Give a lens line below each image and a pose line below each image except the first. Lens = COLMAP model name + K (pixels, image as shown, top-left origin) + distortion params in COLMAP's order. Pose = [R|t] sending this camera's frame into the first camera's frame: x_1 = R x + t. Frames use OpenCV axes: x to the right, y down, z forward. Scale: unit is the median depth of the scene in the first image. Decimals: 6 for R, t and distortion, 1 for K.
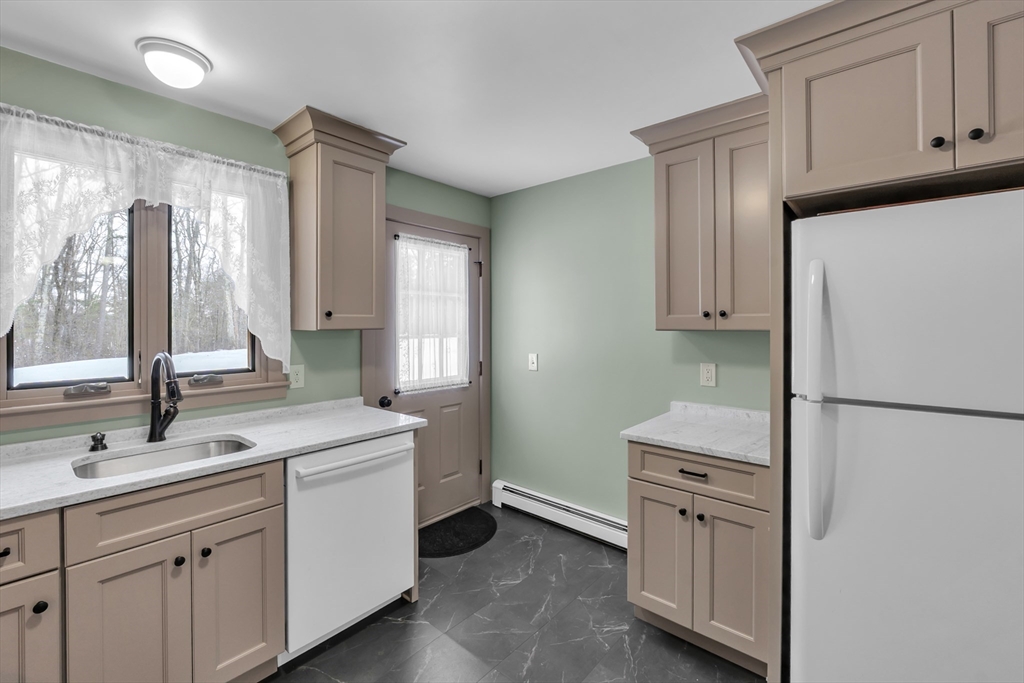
lens RADIAL K [[435.8, 0, 512.7], [0, 435.8, 322.7], [0, 0, 1]] dist [-0.010281, 0.000436]
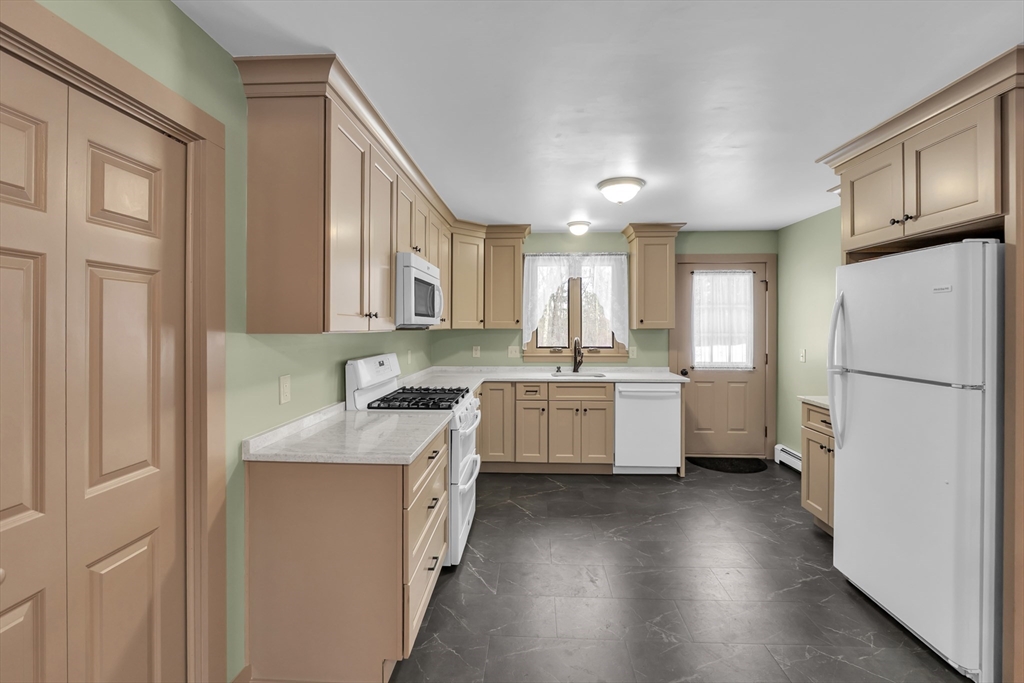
lens RADIAL K [[435.8, 0, 516.6], [0, 435.8, 325.1], [0, 0, 1]] dist [-0.010281, 0.000436]
pose [[0.622744, 0.001442, -0.782424, 0.796296], [-0.000398, 0.999999, 0.001526, -0.003730], [0.782425, -0.000639, 0.622744, -0.713728]]
